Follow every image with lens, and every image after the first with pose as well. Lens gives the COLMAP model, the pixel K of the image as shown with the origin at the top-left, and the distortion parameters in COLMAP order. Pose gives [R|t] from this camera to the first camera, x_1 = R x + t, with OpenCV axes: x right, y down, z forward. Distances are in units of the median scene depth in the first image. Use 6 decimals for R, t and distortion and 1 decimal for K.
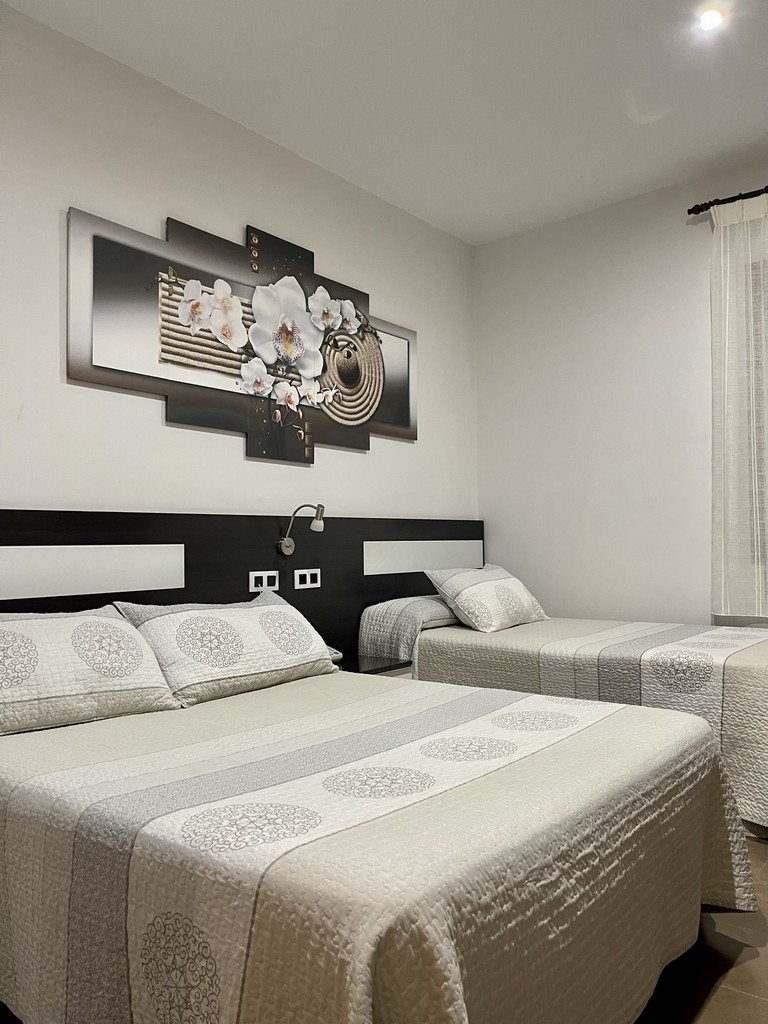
lens RADIAL K [[772.4, 0, 389.2], [0, 772.4, 516.3], [0, 0, 1]] dist [0.047568, -0.015761]
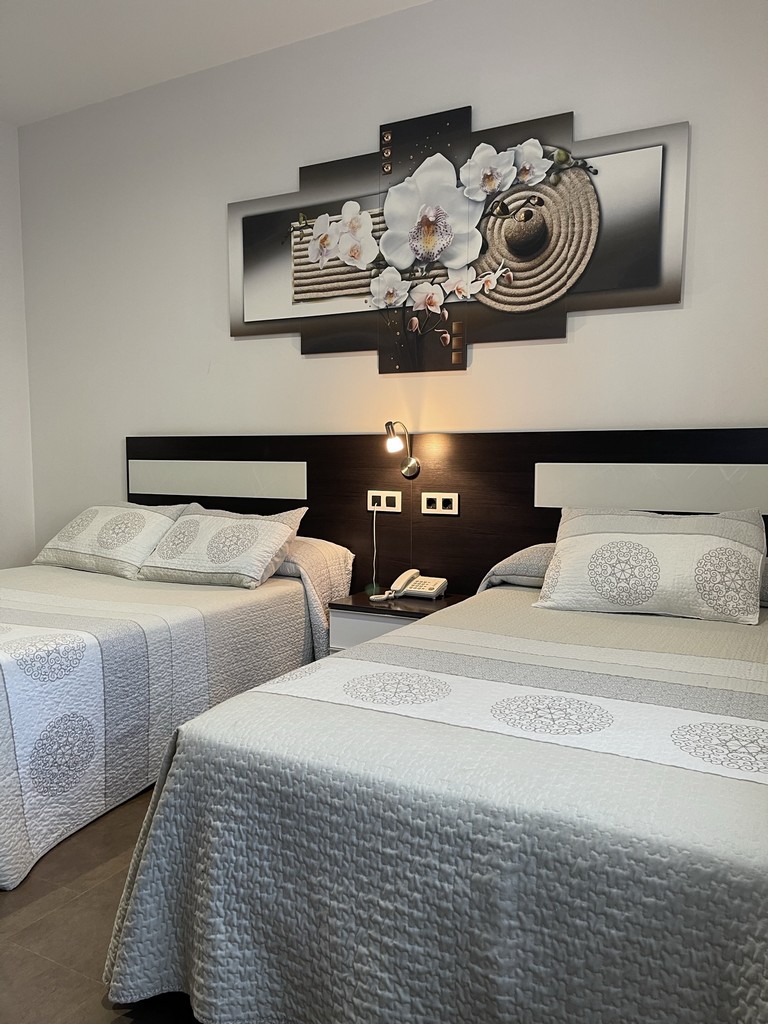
lens RADIAL K [[772.4, 0, 384.6], [0, 772.4, 509.9], [0, 0, 1]] dist [0.047568, -0.015761]
pose [[0.187497, 0.078683, -0.979109, 0.745343], [0.026802, 0.996006, 0.085173, 0.010634], [0.981900, -0.042212, 0.184639, 0.764810]]
